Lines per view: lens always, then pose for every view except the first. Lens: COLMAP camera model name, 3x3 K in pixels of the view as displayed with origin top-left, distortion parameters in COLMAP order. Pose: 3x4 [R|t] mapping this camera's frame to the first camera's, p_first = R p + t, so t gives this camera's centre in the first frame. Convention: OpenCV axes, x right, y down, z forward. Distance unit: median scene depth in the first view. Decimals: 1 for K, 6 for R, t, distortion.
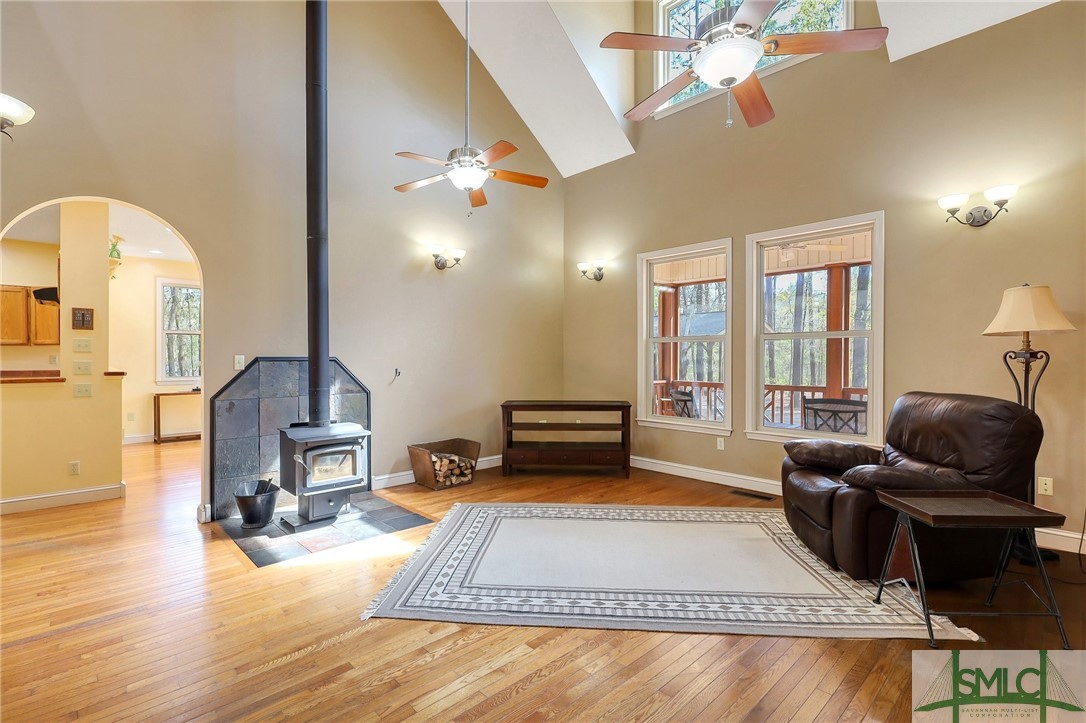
lens RADIAL K [[503.5, 0, 537.9], [0, 503.5, 356.5], [0, 0, 1]] dist [0.016865, -0.000196]
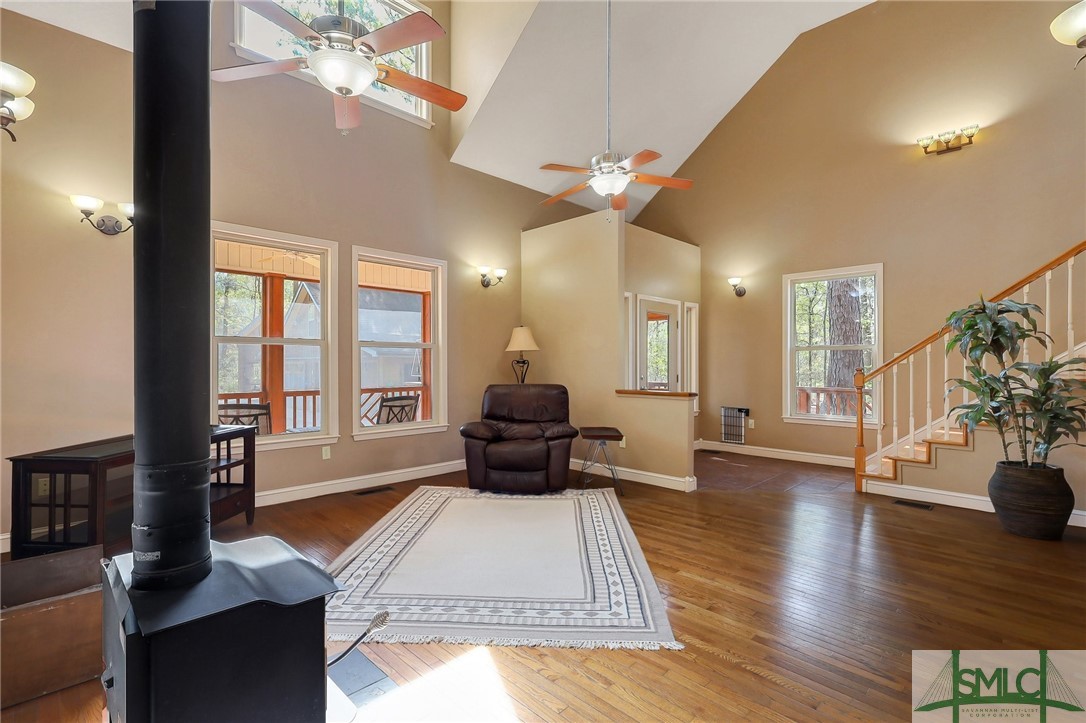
lens RADIAL K [[505.8, 0, 538.6], [0, 505.8, 359.4], [0, 0, 1]] dist [-0.001873, -0.000576]
pose [[-0.026019, 0.010852, 0.999603, -0.777147], [-0.002760, 0.999936, -0.010928, 0.006632], [-0.999658, -0.003043, -0.025987, 0.795986]]
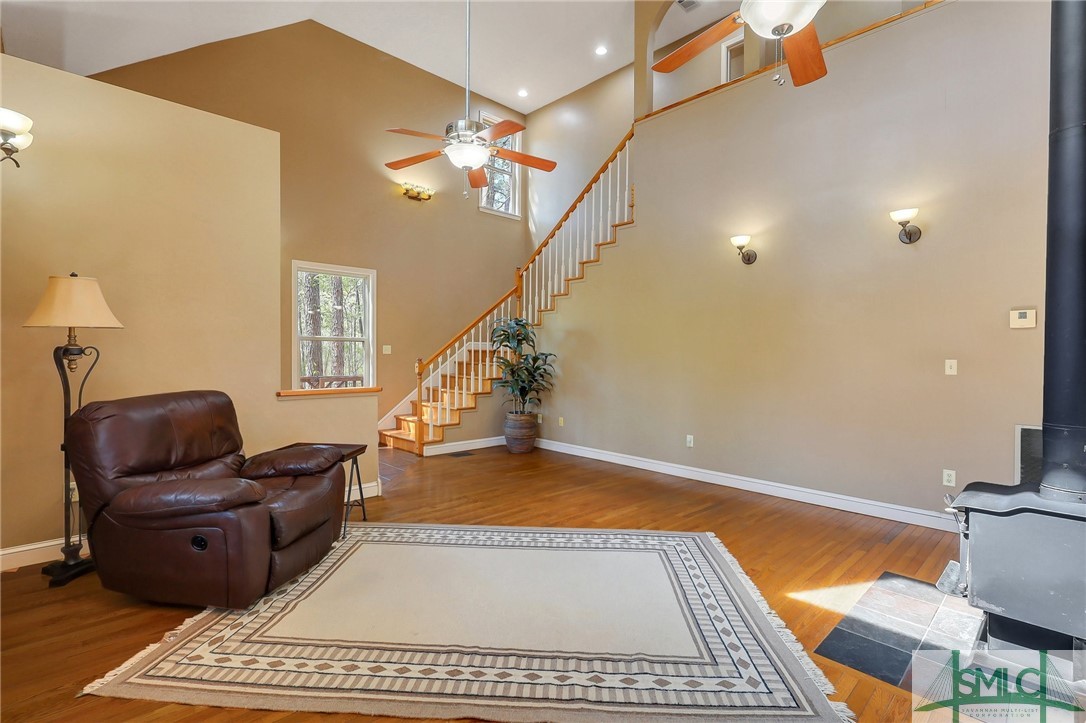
lens RADIAL K [[505.8, 0, 538.6], [0, 505.8, 359.4], [0, 0, 1]] dist [-0.001873, -0.000576]
pose [[-0.999937, -0.007323, -0.008500, 0.110579], [-0.007403, 0.999929, 0.009348, -0.002510], [0.008431, 0.009410, -0.999920, 1.540725]]
